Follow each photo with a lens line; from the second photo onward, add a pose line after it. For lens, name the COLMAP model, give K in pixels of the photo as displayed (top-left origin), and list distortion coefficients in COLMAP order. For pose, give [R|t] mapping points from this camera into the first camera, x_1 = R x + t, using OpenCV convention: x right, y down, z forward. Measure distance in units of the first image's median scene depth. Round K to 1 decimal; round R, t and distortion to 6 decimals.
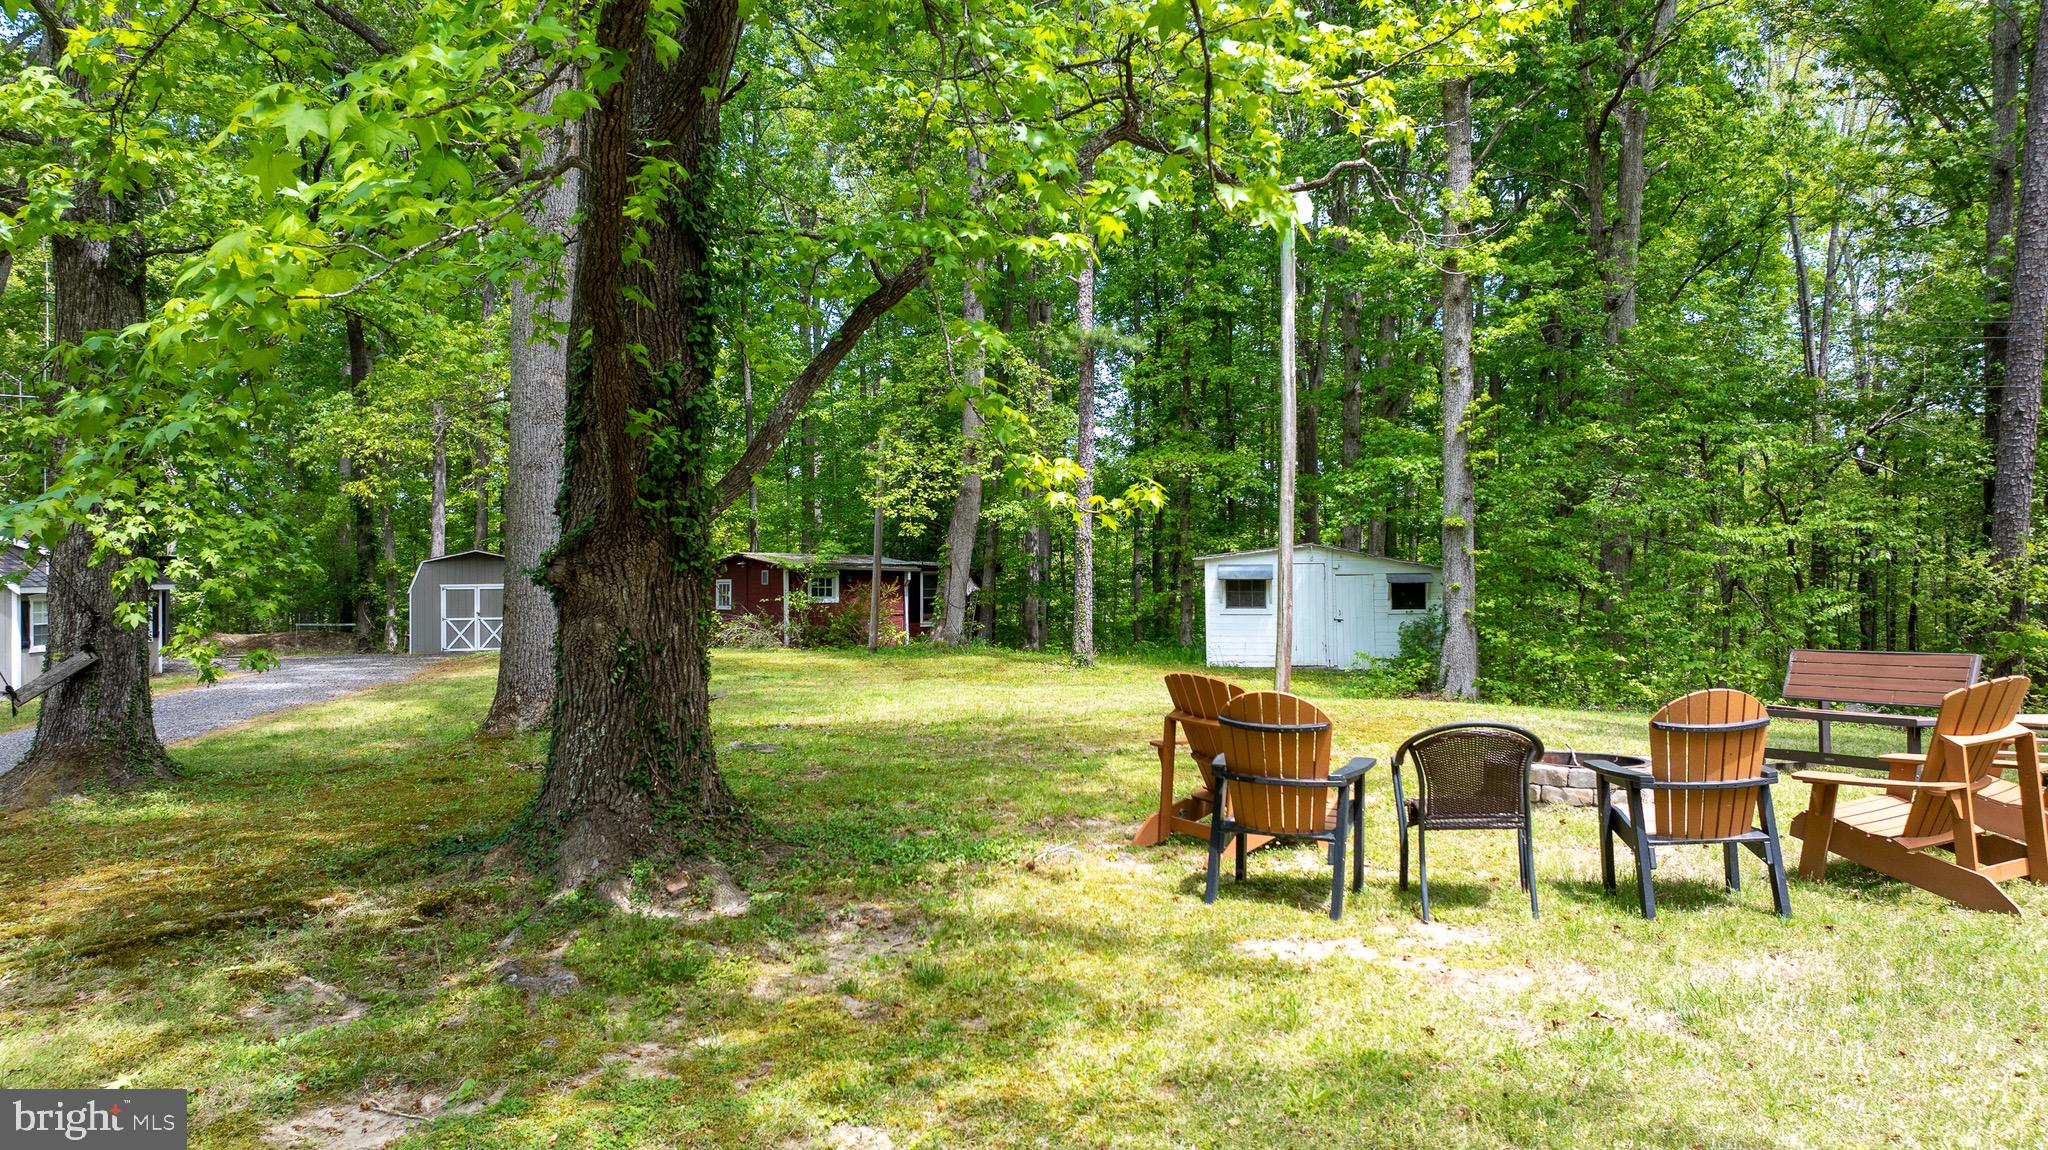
lens RADIAL K [[1390.5, 0, 1032.7], [0, 1390.5, 578.4], [0, 0, 1]] dist [-0.049585, 0.016091]
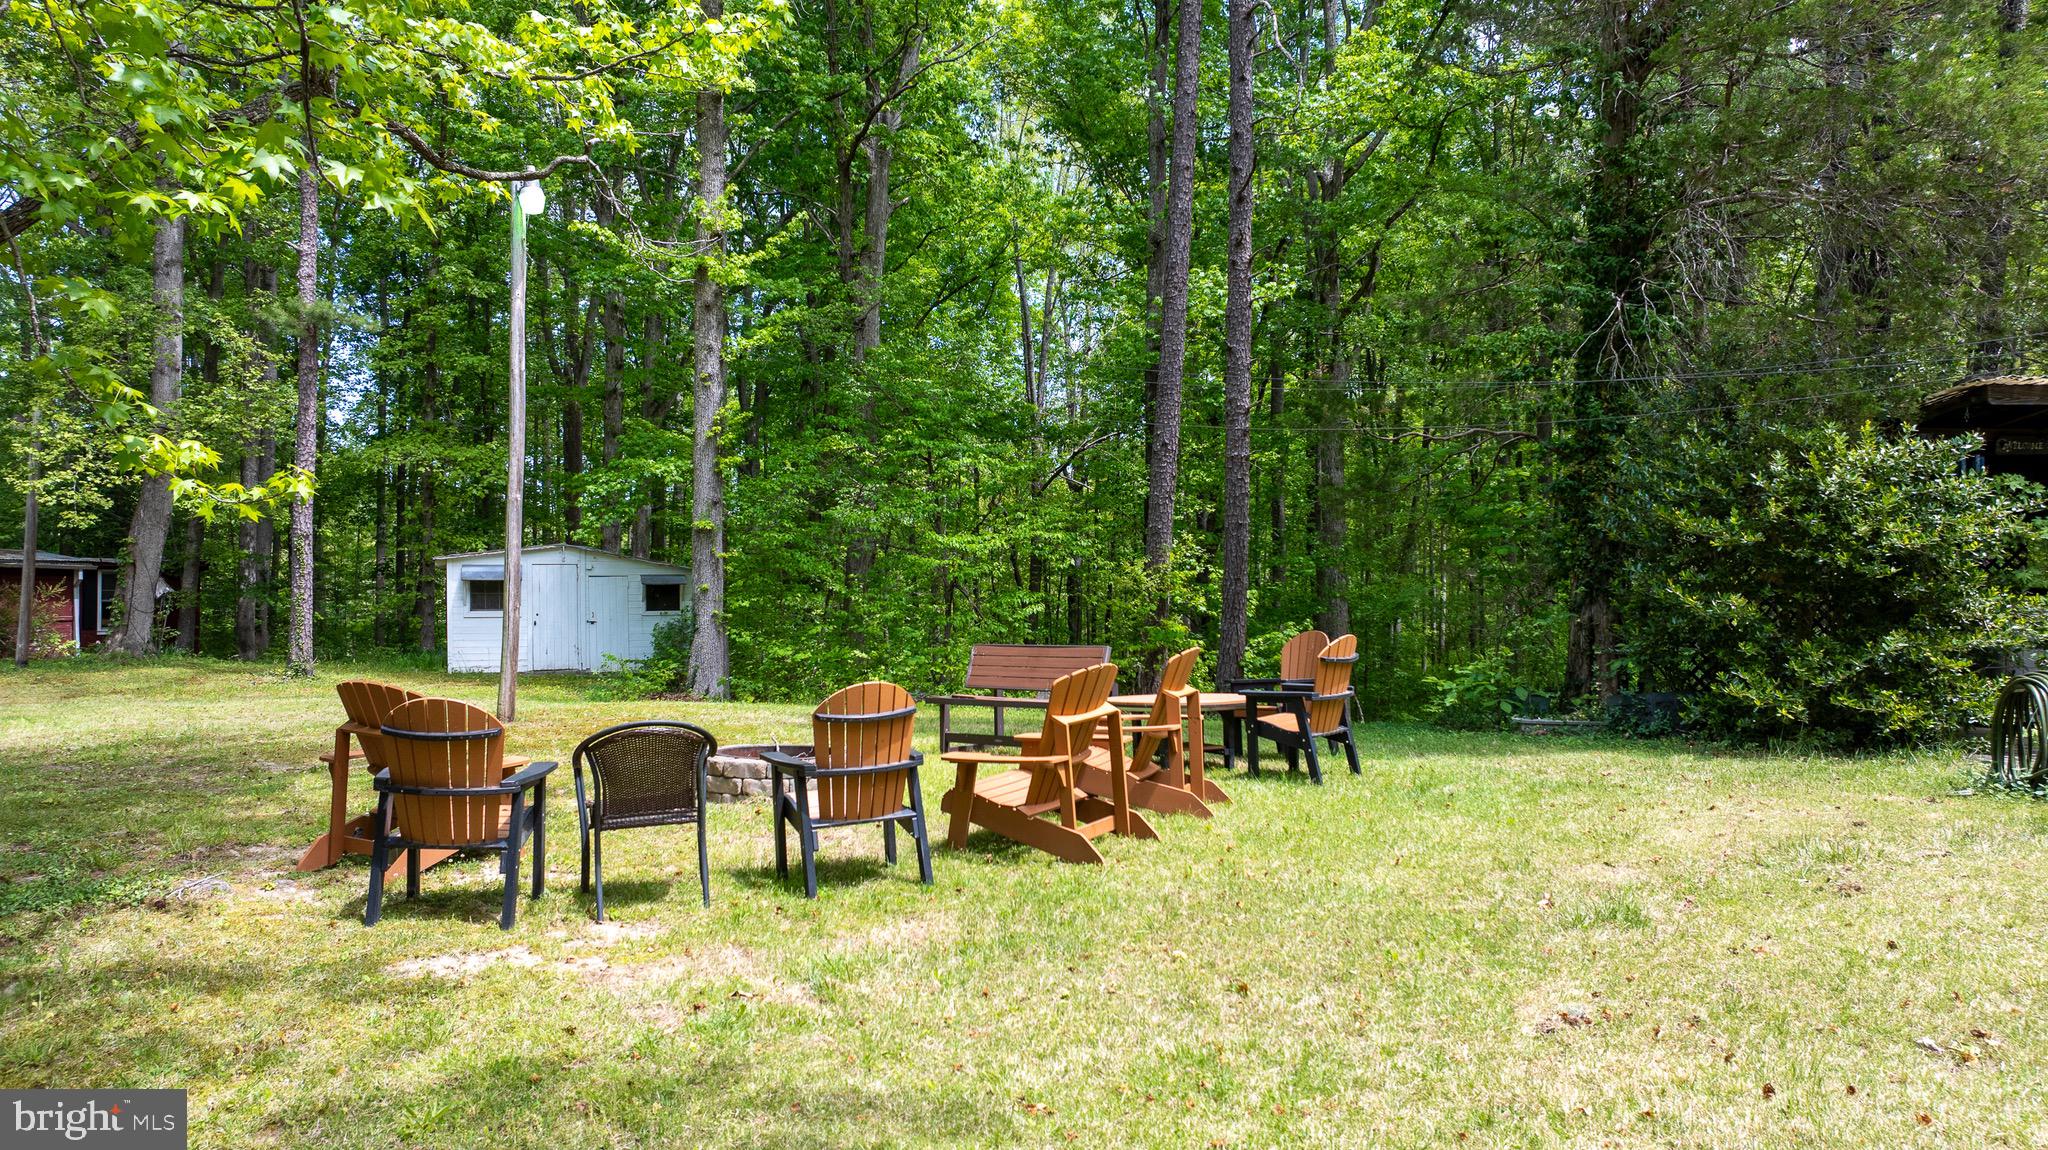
lens RADIAL K [[1390.5, 0, 1032.7], [0, 1390.5, 578.4], [0, 0, 1]] dist [-0.049585, 0.016091]
pose [[0.873185, 0.004171, 0.487370, 0.020570], [-0.003703, 0.999991, -0.001923, -0.000235], [-0.487374, -0.000126, 0.873193, -0.009443]]
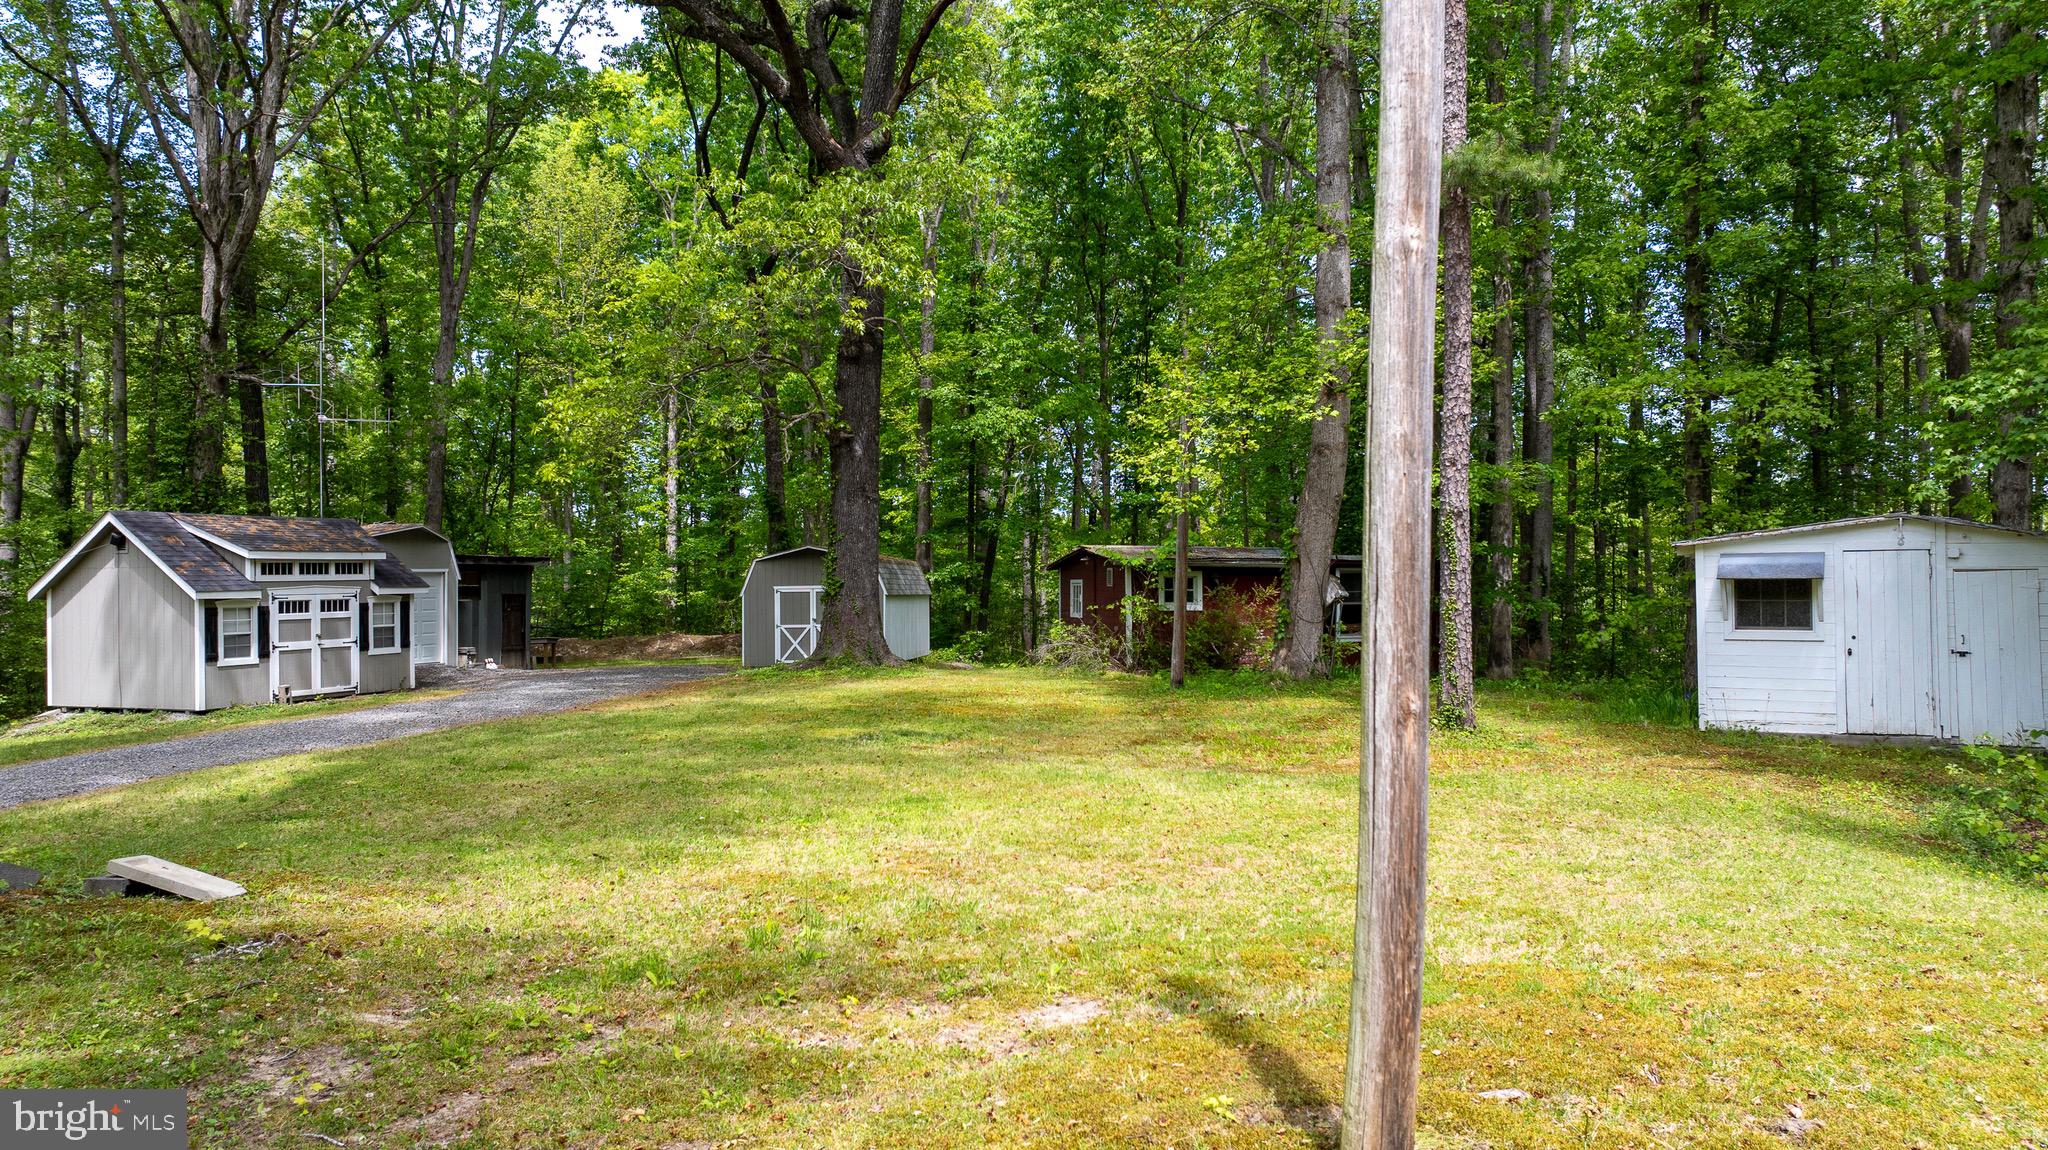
lens RADIAL K [[1390.5, 0, 1032.7], [0, 1390.5, 578.4], [0, 0, 1]] dist [-0.049585, 0.016091]
pose [[0.912262, -0.003287, -0.409593, 0.138915], [0.004037, 0.999991, 0.000965, -0.001593], [0.409587, -0.002534, 0.912268, 0.469621]]
